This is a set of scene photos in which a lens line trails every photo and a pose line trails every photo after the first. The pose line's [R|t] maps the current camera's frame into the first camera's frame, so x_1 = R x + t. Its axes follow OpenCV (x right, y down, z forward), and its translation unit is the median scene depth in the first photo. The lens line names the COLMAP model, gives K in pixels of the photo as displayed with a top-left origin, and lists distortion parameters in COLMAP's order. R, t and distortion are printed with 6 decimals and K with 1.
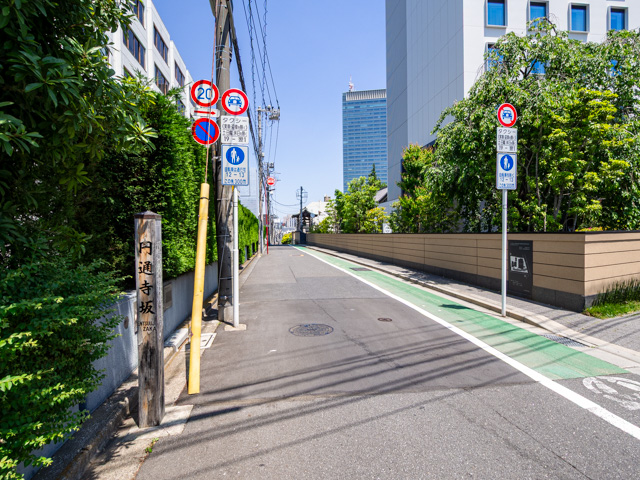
lens RADIAL K [[337.6, 0, 320.0], [0, 337.6, 240.0], [0, 0, 1]] dist [0.000124, 0.000000]
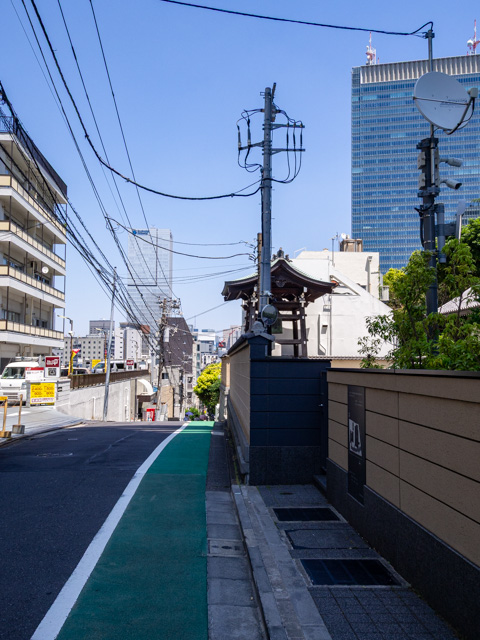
lens RADIAL K [[663.2, 0, 240.0], [0, 663.2, 320.0], [0, 0, 1]] dist [0.046976, -0.010300]
pose [[0.996270, 0.014896, -0.084999, -0.005283], [-0.022118, 0.996164, -0.084664, -0.001982], [0.083411, 0.086228, 0.992778, 0.089723]]
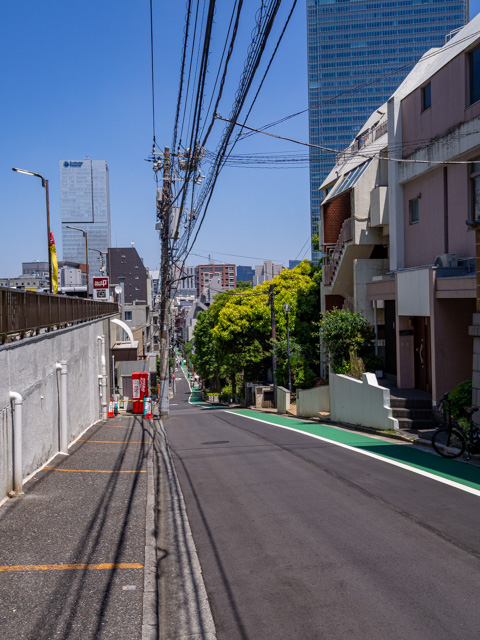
lens RADIAL K [[663.2, 0, 240.0], [0, 663.2, 320.0], [0, 0, 1]] dist [0.046976, -0.010300]
pose [[0.999923, -0.011018, 0.005624, -0.026425], [0.010985, 0.999923, 0.005838, -0.000925], [-0.005687, -0.005775, 0.999967, 0.160512]]
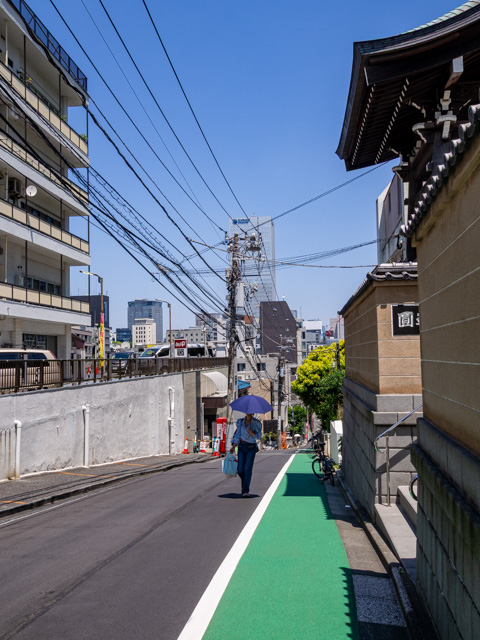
lens RADIAL K [[663.2, 0, 240.0], [0, 663.2, 320.0], [0, 0, 1]] dist [0.046976, -0.010300]
pose [[0.970080, -0.018138, -0.242105, -0.012802], [0.001136, 0.997534, -0.070183, -0.001535], [0.242781, 0.067808, 0.967708, 0.148731]]
